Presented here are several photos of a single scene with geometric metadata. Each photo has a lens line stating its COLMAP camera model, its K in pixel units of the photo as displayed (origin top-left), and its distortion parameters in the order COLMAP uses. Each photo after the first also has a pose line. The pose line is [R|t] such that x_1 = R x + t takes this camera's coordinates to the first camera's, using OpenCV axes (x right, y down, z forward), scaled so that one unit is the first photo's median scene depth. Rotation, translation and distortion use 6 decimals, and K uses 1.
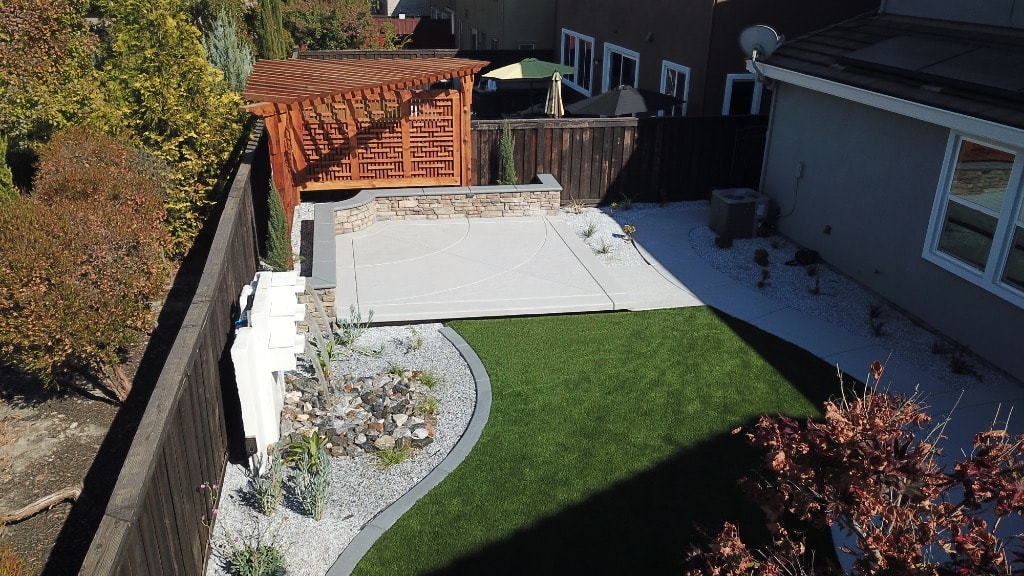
lens RADIAL K [[798.2, 0, 472.3], [0, 798.2, 287.2], [0, 0, 1]] dist [0.000179, -0.004213]
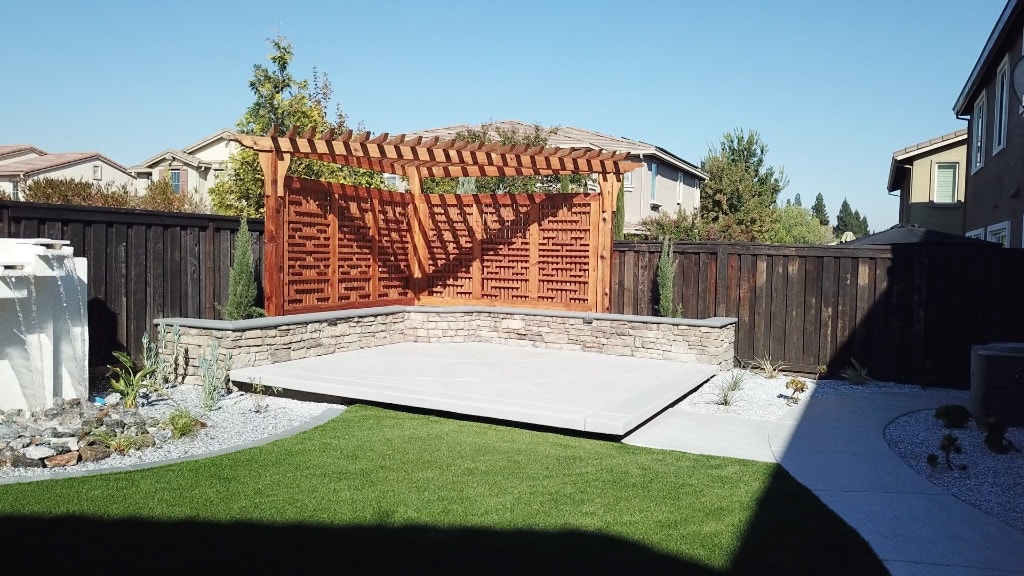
lens RADIAL K [[798.2, 0, 472.3], [0, 798.2, 287.2], [0, 0, 1]] dist [0.000179, -0.004213]
pose [[0.809533, 0.041505, -0.585606, 0.342713], [-0.239453, 0.934097, -0.264813, 0.079544], [0.536022, 0.354600, 0.766120, 0.349481]]
